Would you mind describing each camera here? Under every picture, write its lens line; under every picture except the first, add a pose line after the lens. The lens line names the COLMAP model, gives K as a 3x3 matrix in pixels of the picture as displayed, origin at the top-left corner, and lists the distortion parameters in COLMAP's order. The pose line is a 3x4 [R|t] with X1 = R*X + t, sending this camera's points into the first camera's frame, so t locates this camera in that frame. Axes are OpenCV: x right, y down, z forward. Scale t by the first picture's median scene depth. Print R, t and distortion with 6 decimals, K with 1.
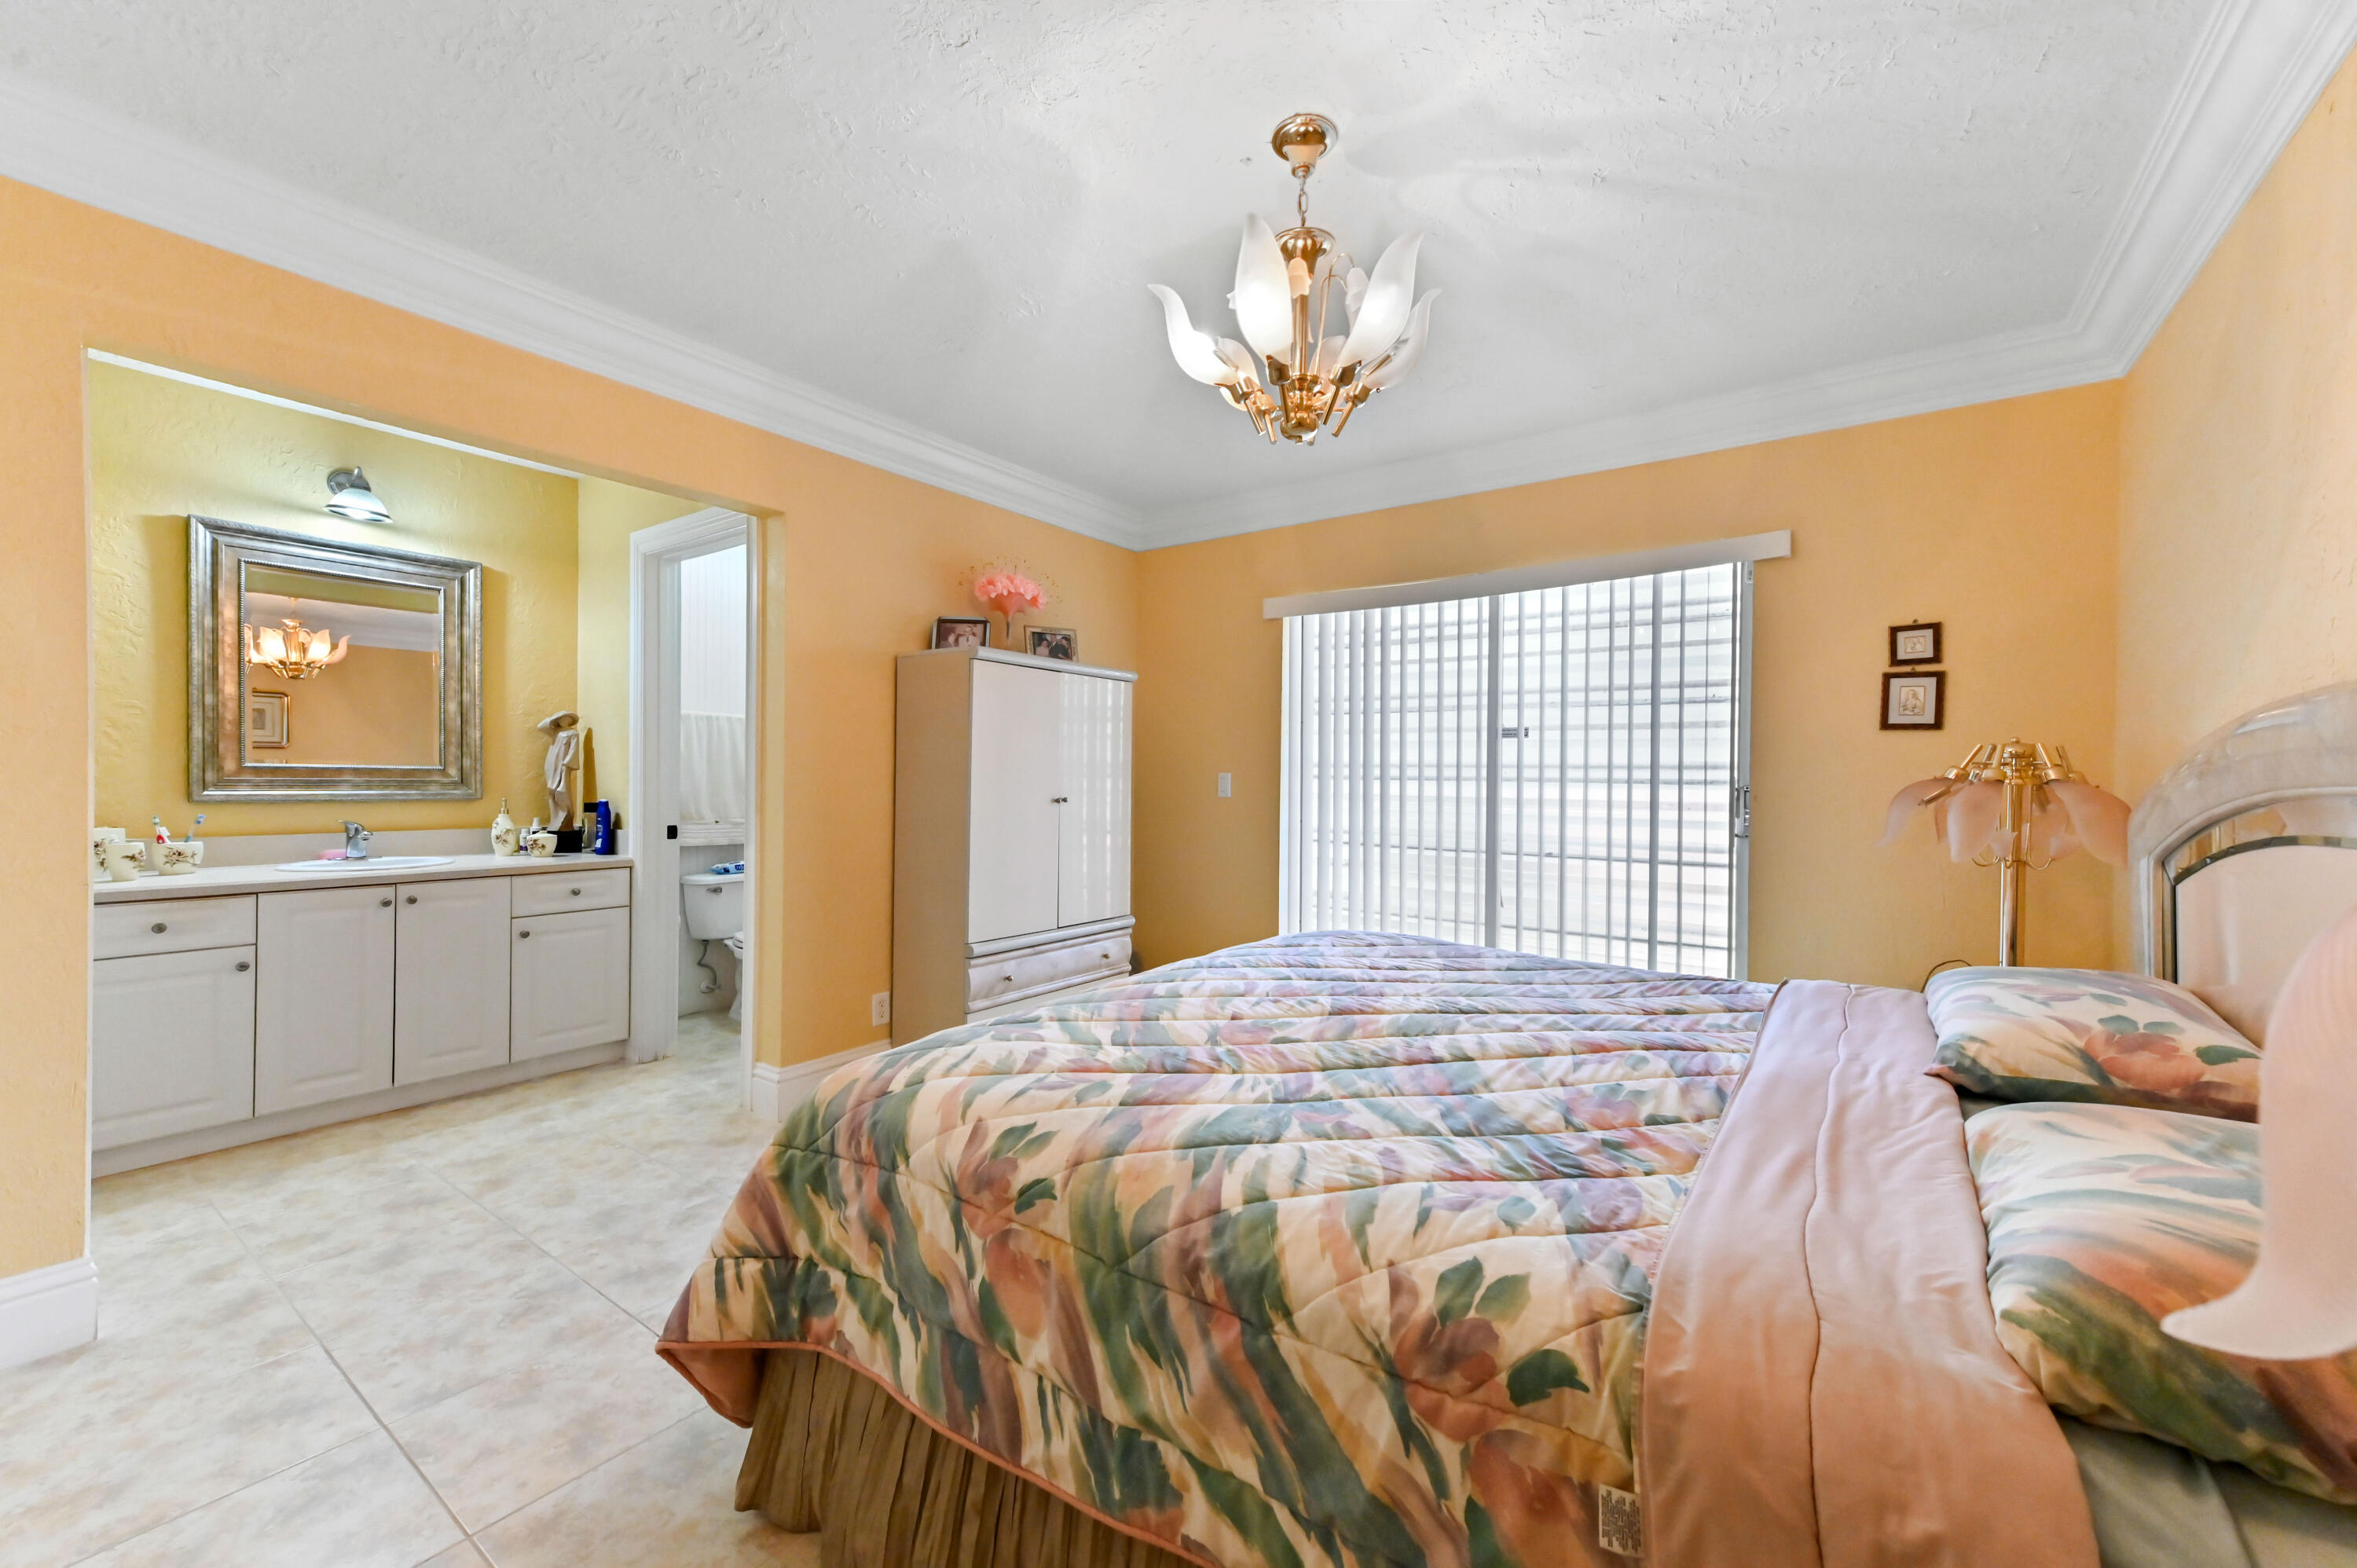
lens RADIAL K [[918.6, 0, 1210.5], [0, 918.6, 800.3], [0, 0, 1]] dist [0.001427, 0.000343]
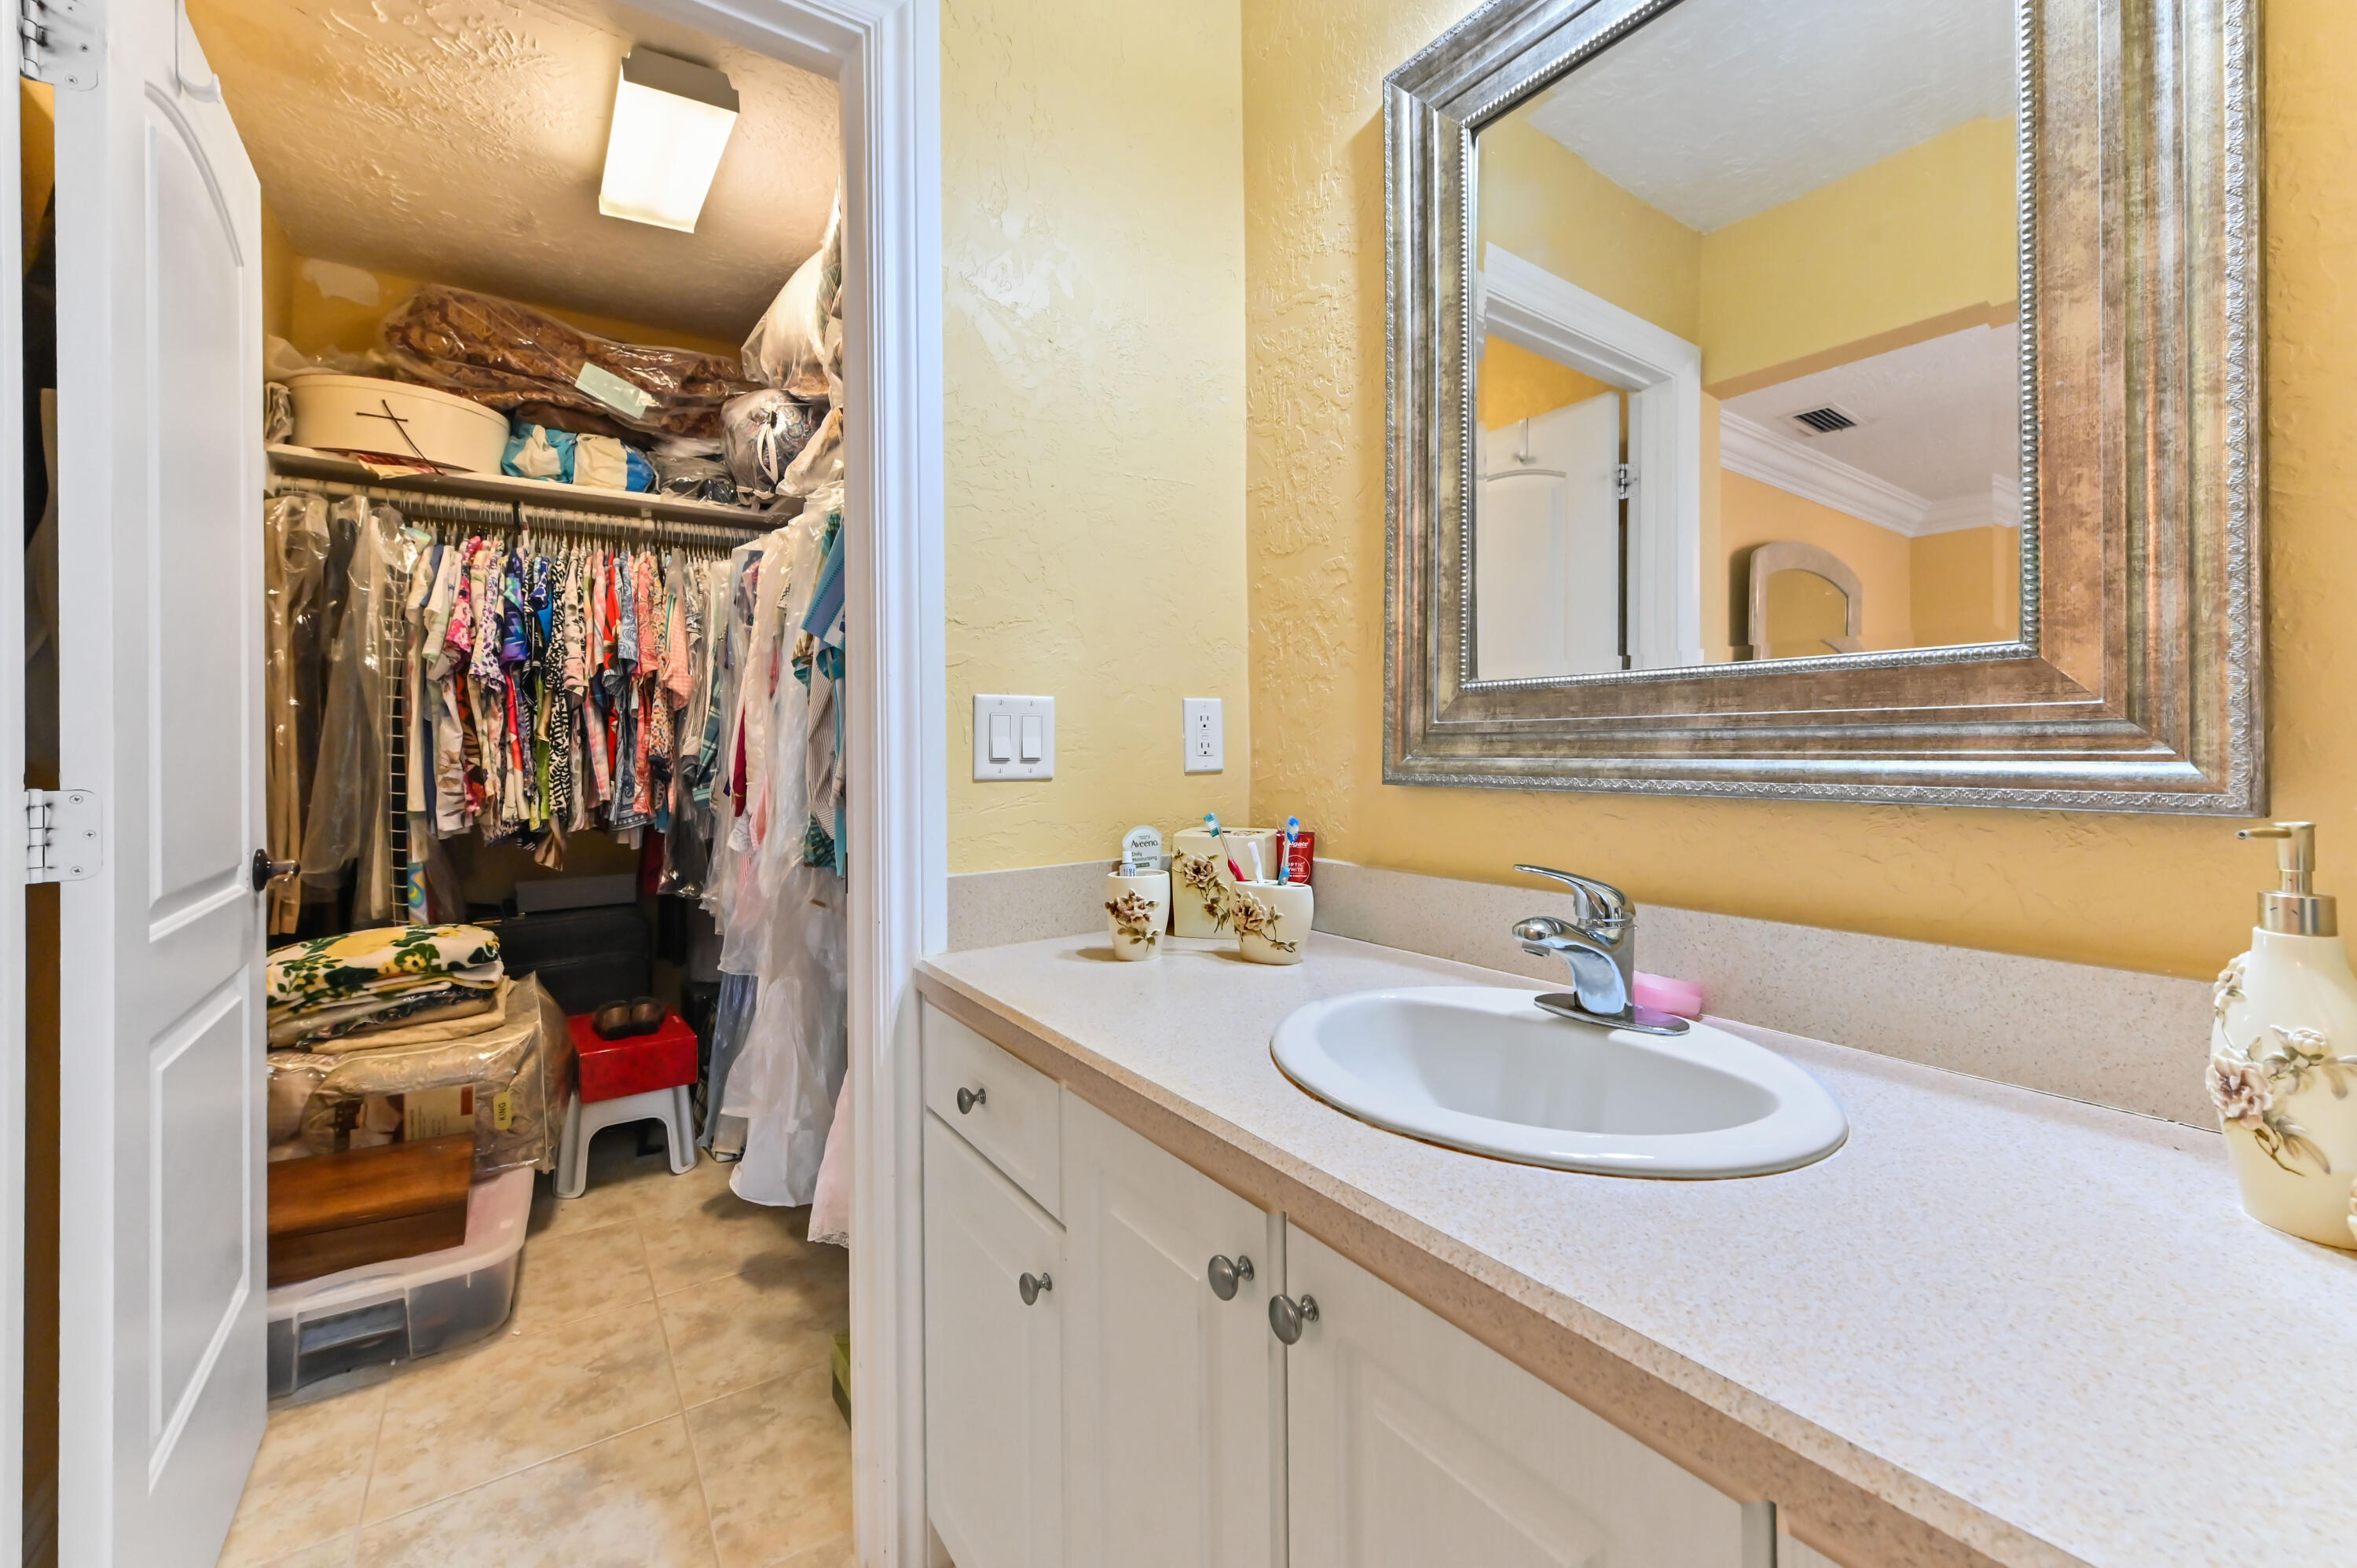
lens RADIAL K [[952.2, 0, 1175.4], [0, 952.2, 751.1], [0, 0, 1]] dist [0.002320, 0.000148]
pose [[-0.343412, 0.002156, -0.939183, -0.631907], [-0.011935, 0.999907, 0.006659, -0.012947], [0.939109, 0.013496, -0.343354, 0.985530]]
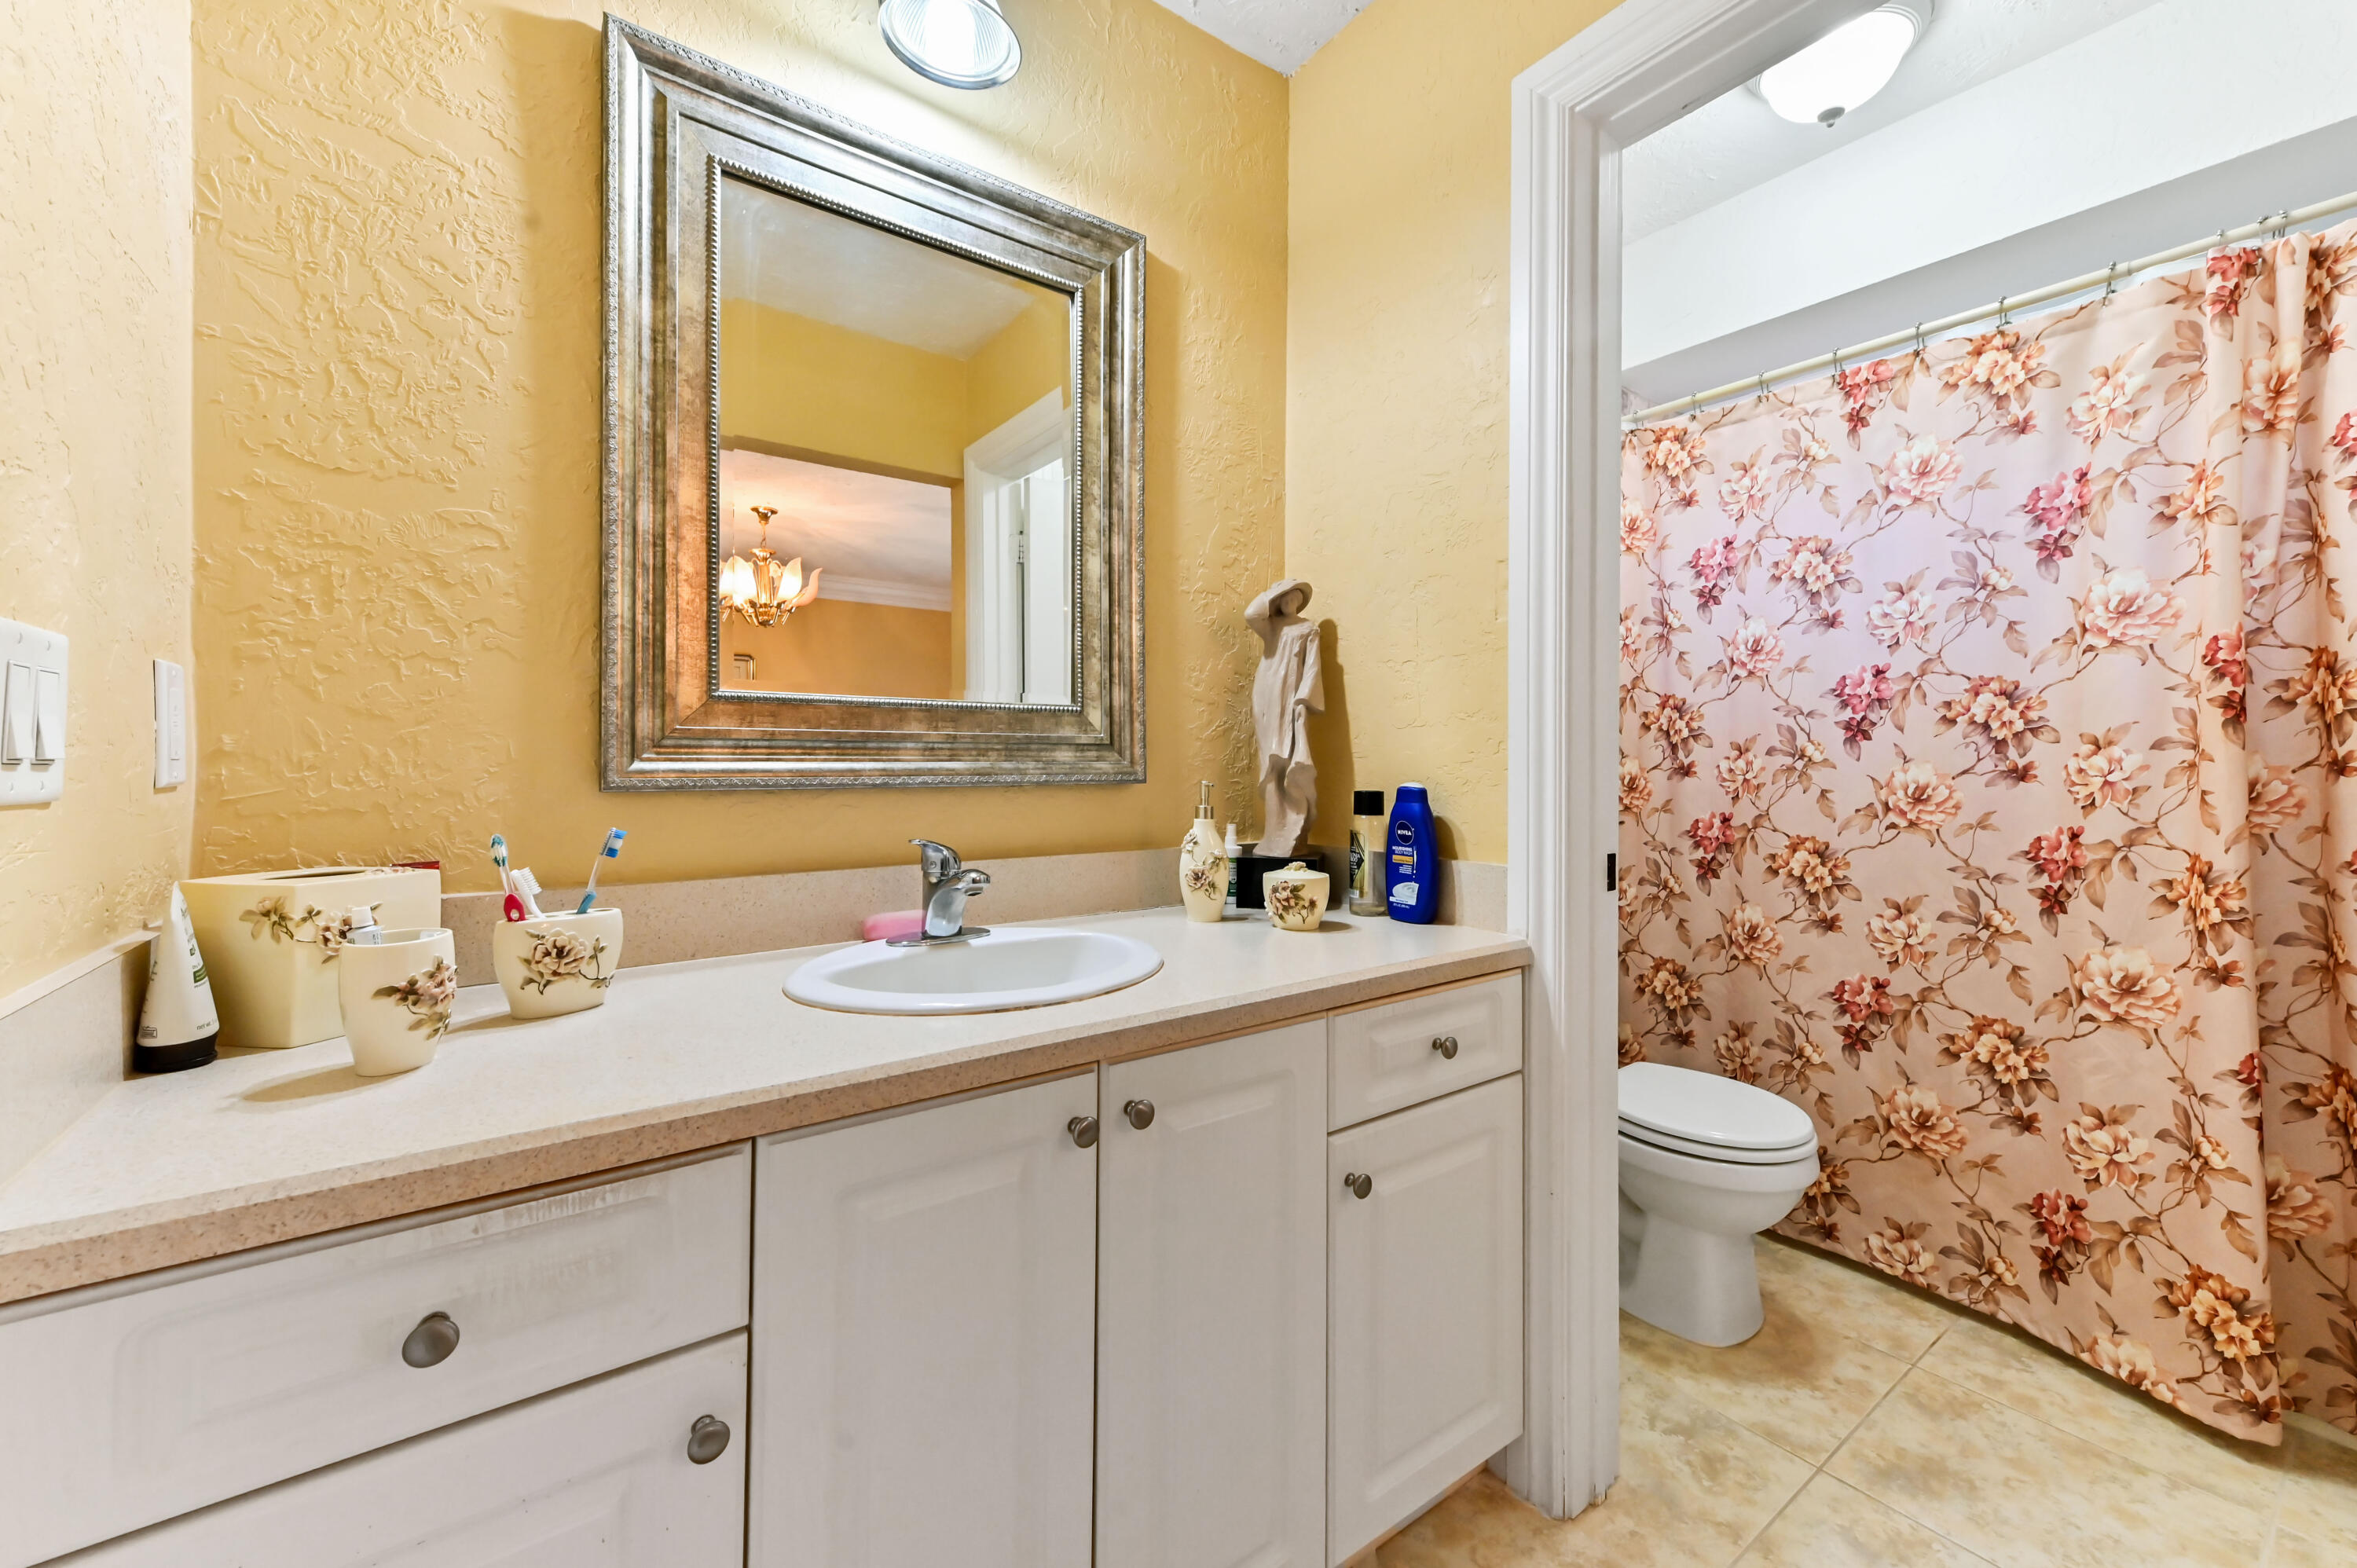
lens RADIAL K [[915.4, 0, 1186.8], [0, 915.4, 769.6], [0, 0, 1]] dist [0.014999, -0.000019]
pose [[0.945241, -0.000715, -0.326372, -0.711968], [-0.003097, 0.999933, -0.011159, -0.002601], [0.326359, 0.011559, 0.945175, 0.675377]]
